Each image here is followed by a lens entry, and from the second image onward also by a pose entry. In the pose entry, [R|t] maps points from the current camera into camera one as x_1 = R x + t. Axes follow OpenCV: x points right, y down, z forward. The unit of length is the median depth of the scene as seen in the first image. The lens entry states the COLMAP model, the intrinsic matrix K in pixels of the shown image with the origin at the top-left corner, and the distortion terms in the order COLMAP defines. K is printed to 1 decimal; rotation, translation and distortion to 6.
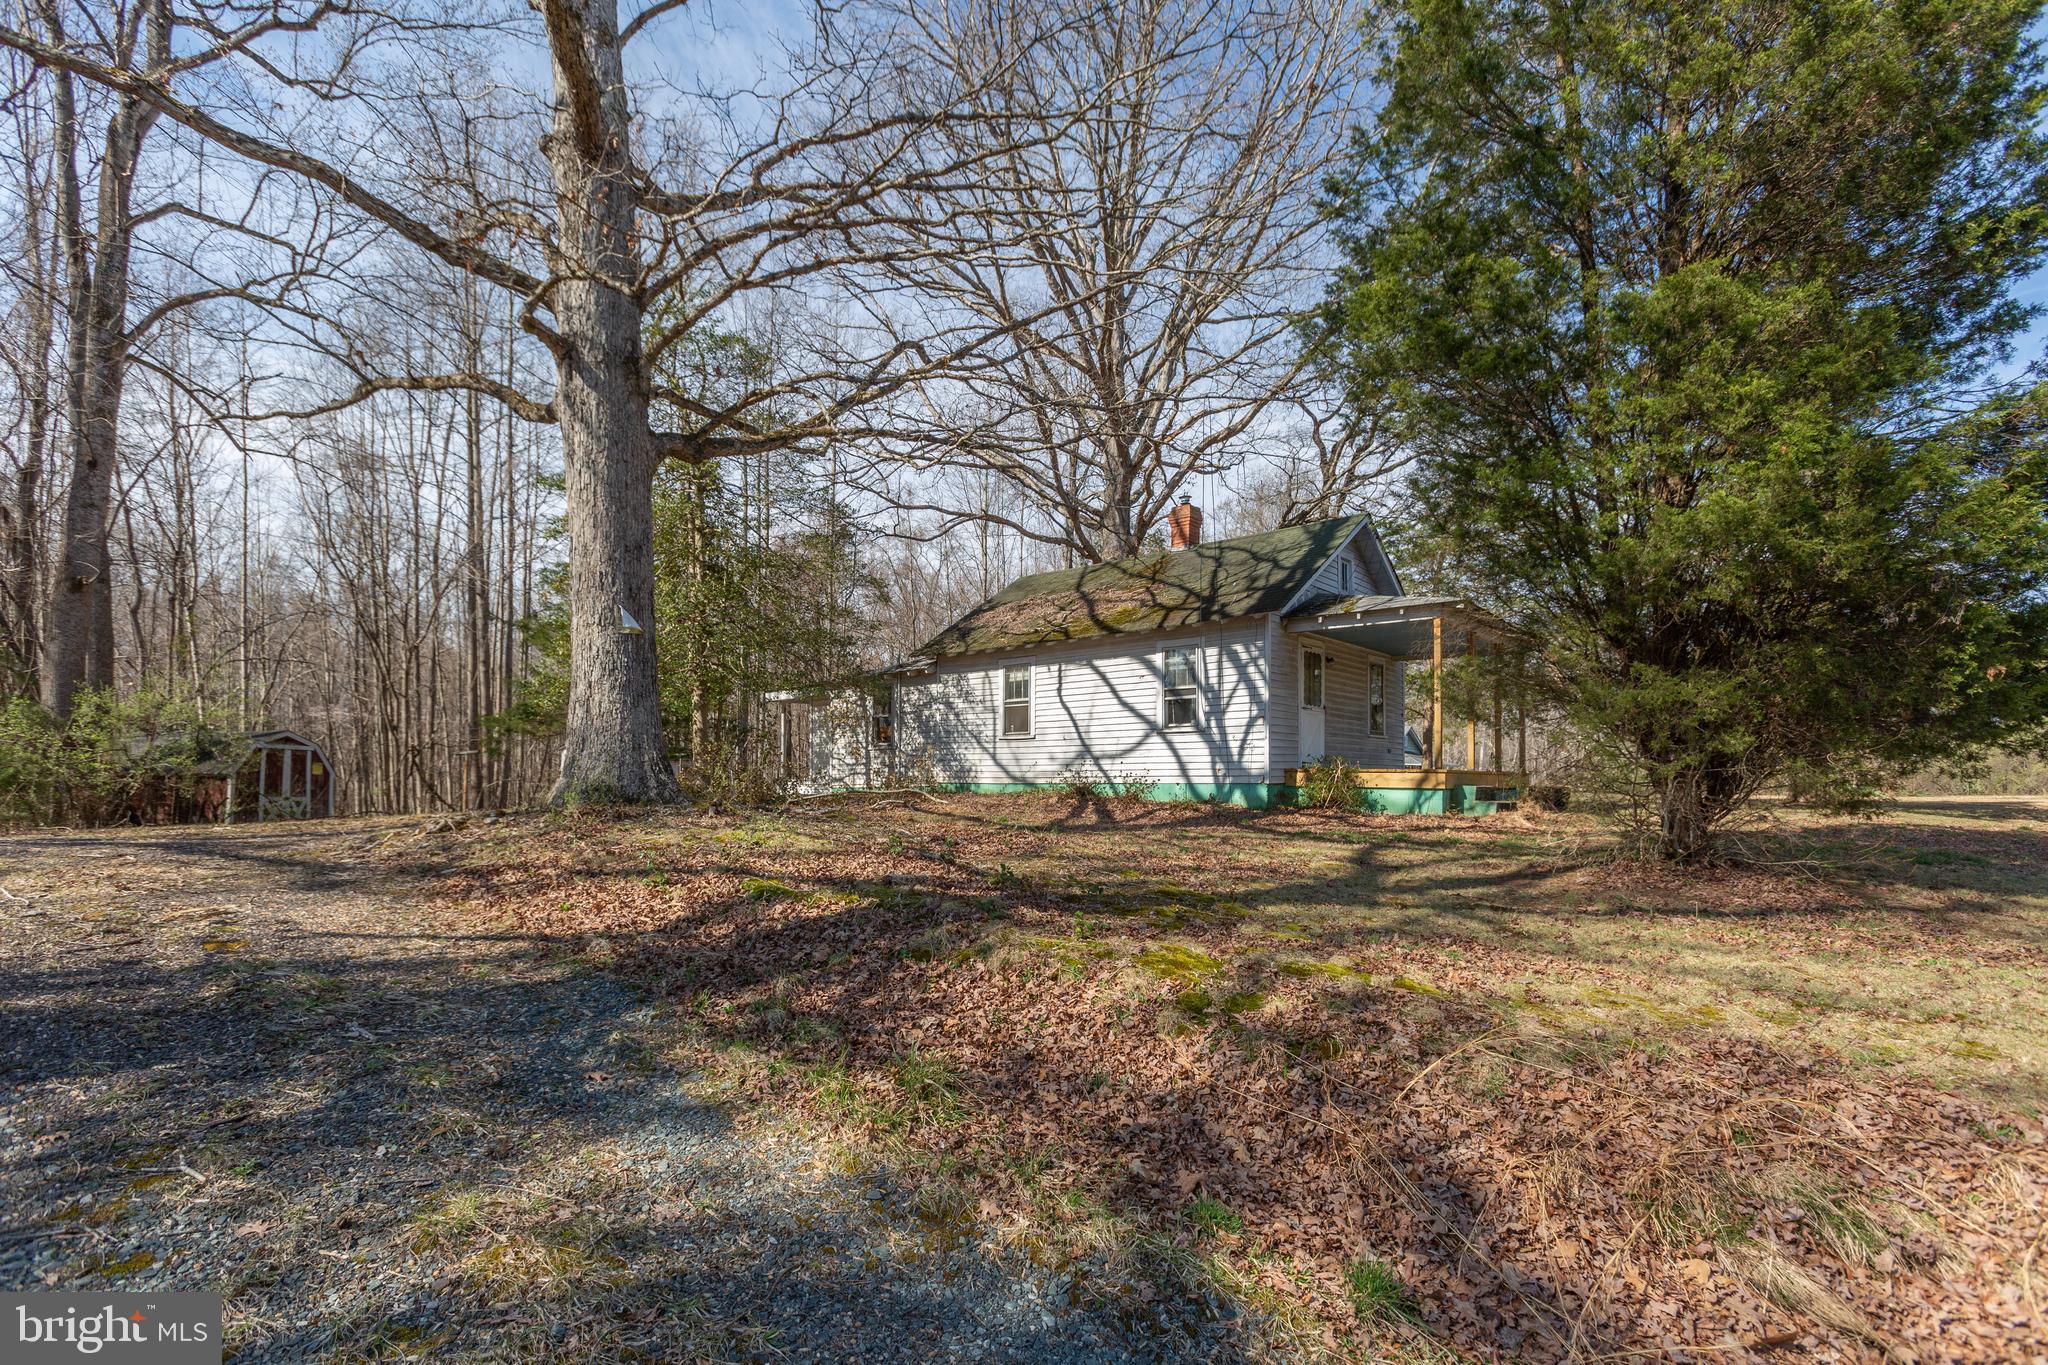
lens RADIAL K [[1005.6, 0, 1006.6], [0, 1005.6, 755.4], [0, 0, 1]] dist [0.028736, 0.000675]
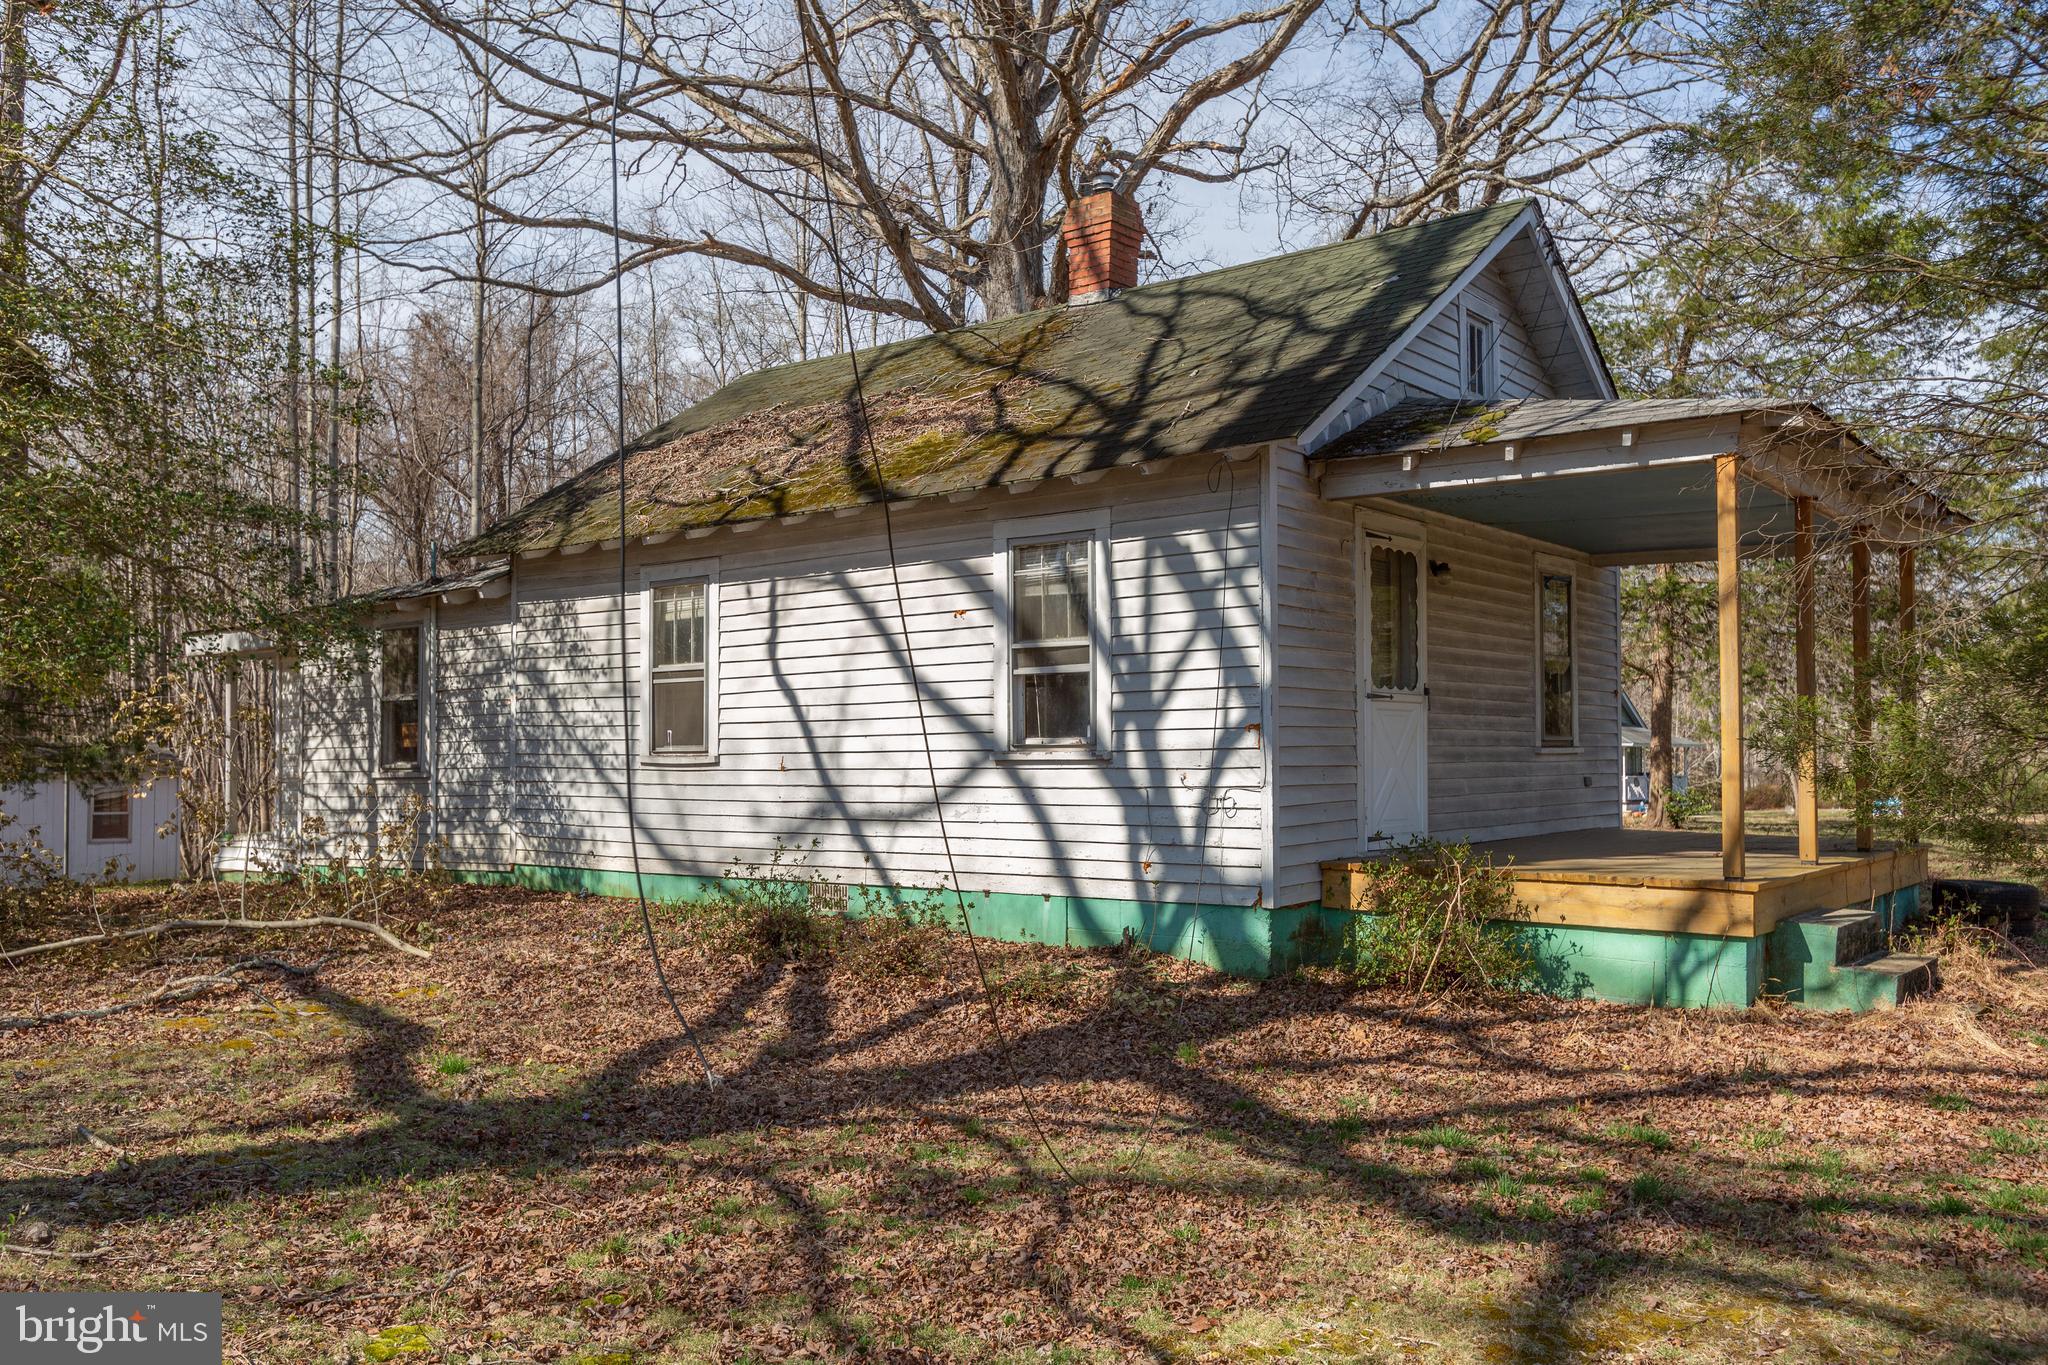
lens RADIAL K [[1655.6, 0, 1023.4], [0, 1655.6, 690.9], [0, 0, 1]] dist [0.035120, -0.006006]
pose [[0.999024, -0.007206, 0.043577, 0.132104], [0.007545, 0.999943, -0.007611, -0.043994], [-0.043519, 0.007932, 0.999021, 0.368234]]
